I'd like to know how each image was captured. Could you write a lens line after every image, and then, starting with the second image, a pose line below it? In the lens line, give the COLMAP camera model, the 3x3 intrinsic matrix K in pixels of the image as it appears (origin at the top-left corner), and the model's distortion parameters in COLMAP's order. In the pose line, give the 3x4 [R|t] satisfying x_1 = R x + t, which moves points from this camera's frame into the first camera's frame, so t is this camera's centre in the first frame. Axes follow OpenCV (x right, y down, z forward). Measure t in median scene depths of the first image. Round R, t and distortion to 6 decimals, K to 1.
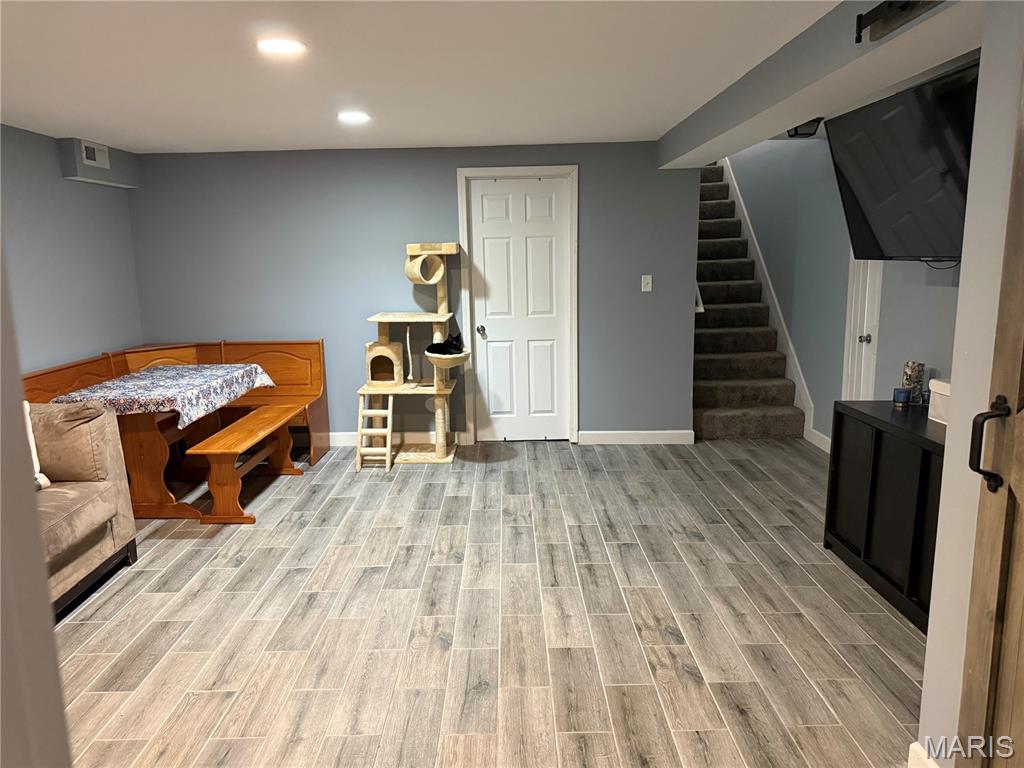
lens RADIAL K [[724.6, 0, 512.0], [0, 724.6, 384.0], [0, 0, 1]] dist [0.178578, -0.300412]
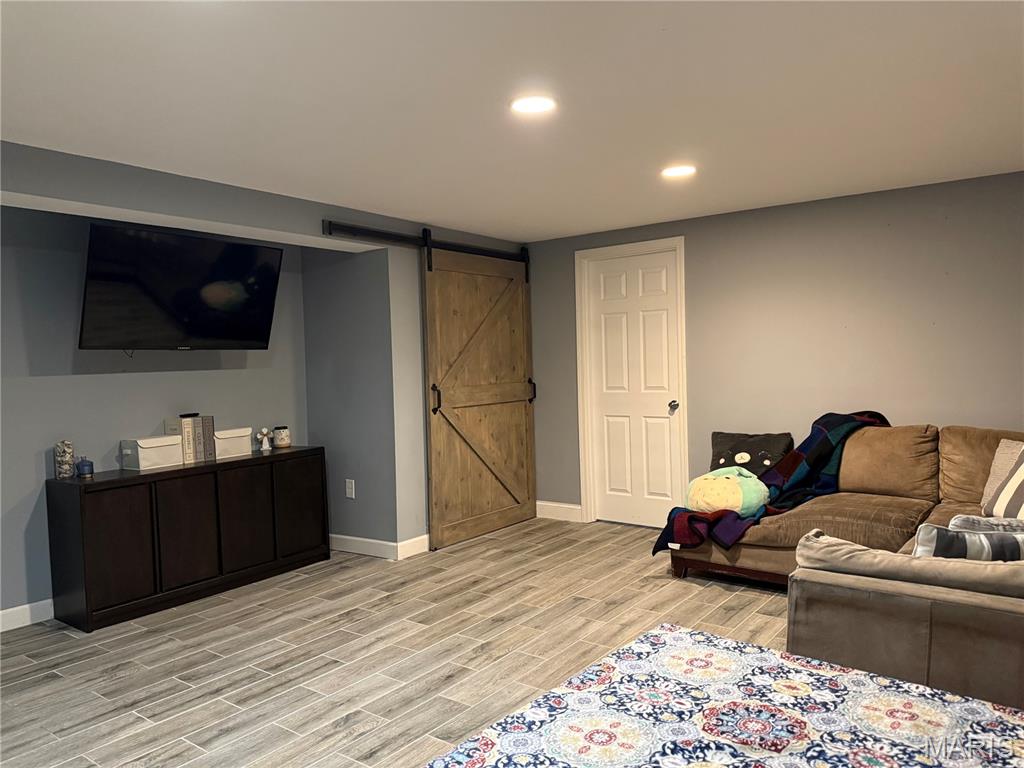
lens RADIAL K [[721.6, 0, 512.0], [0, 721.6, 384.0], [0, 0, 1]] dist [0.056599, -0.075113]
pose [[-0.787660, 0.018997, 0.615818, -0.664644], [0.150508, 0.975175, 0.162424, -0.187804], [-0.597444, 0.220621, -0.770965, 1.391780]]
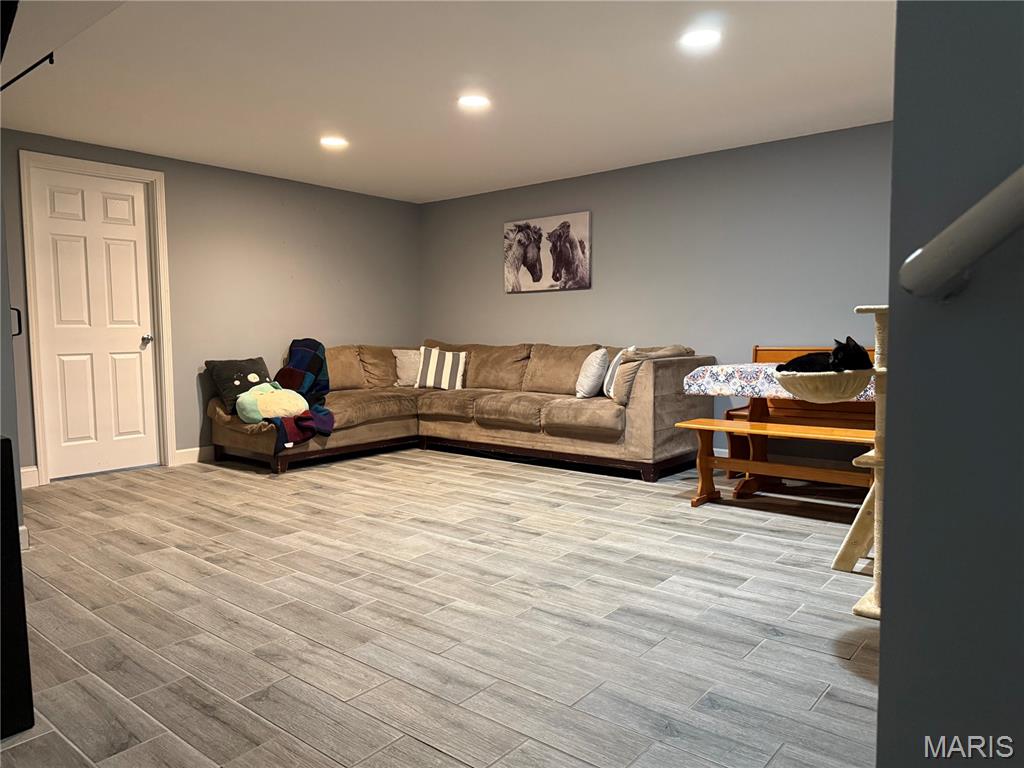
lens RADIAL K [[721.6, 0, 512.0], [0, 721.6, 384.0], [0, 0, 1]] dist [0.056599, -0.075113]
pose [[-0.651952, 0.082227, -0.753788, 0.586669], [-0.112642, 0.972570, 0.203517, -0.155776], [0.749847, 0.217592, -0.624807, 1.567075]]
